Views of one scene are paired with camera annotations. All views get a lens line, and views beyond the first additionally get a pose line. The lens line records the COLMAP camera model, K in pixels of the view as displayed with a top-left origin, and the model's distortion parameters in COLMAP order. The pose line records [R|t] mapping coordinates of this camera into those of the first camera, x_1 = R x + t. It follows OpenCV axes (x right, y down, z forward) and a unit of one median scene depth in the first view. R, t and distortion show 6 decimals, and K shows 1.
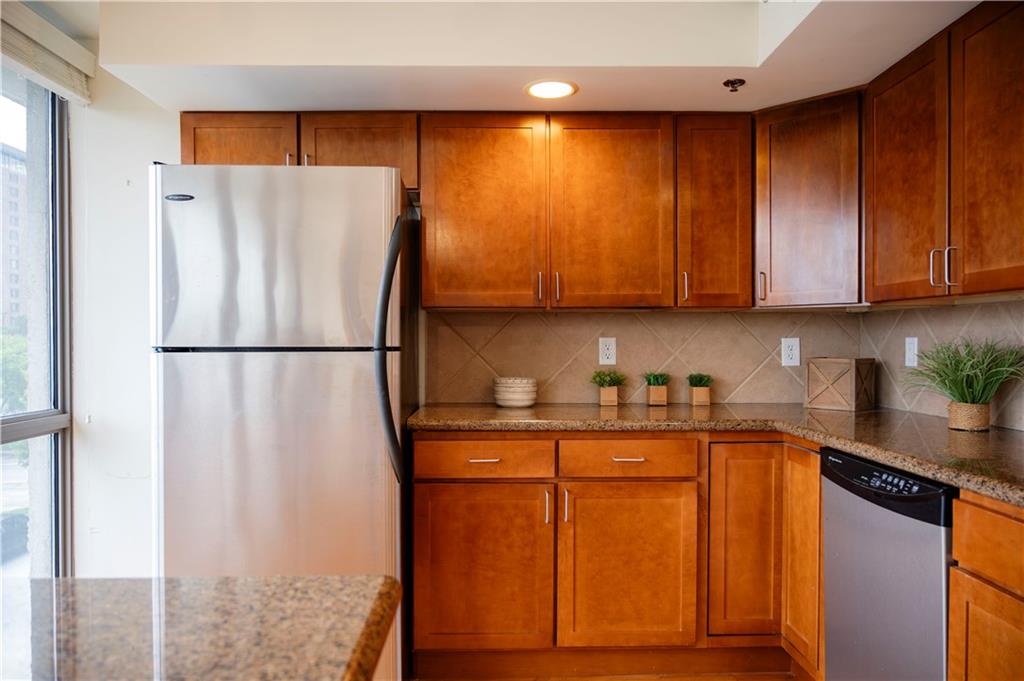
lens RADIAL K [[698.9, 0, 506.0], [0, 698.9, 347.8], [0, 0, 1]] dist [-0.003010, 0.000747]
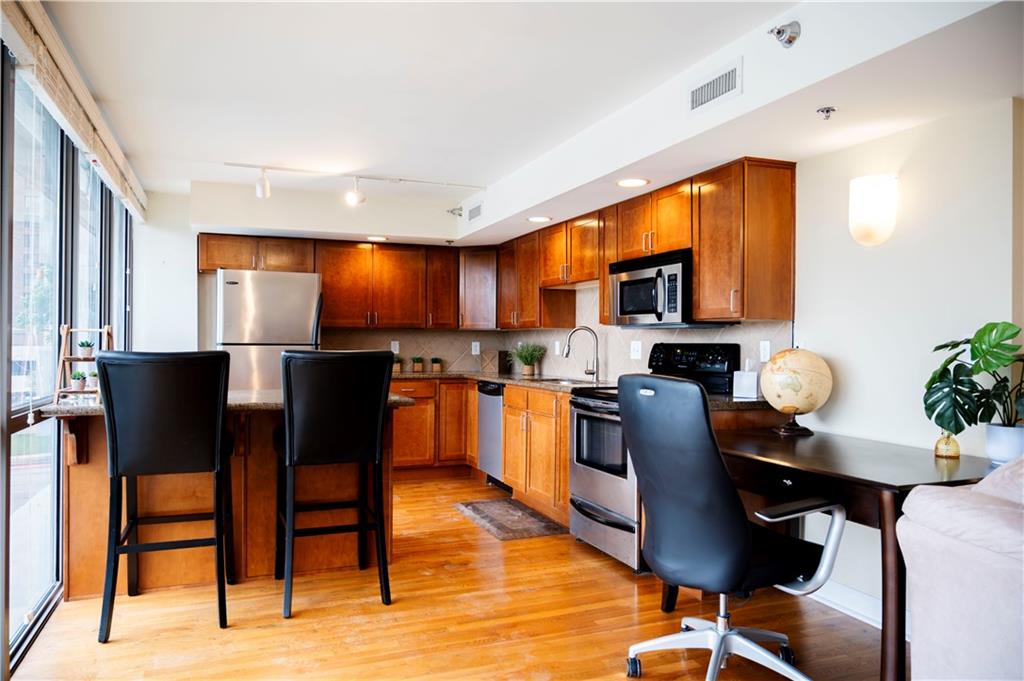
lens RADIAL K [[698.9, 0, 508.8], [0, 698.9, 343.6], [0, 0, 1]] dist [-0.003010, 0.000747]
pose [[0.933636, 0.008131, 0.358131, -0.341737], [-0.004298, 0.999925, -0.011495, 0.018471], [-0.358198, 0.009193, 0.933600, -1.302627]]
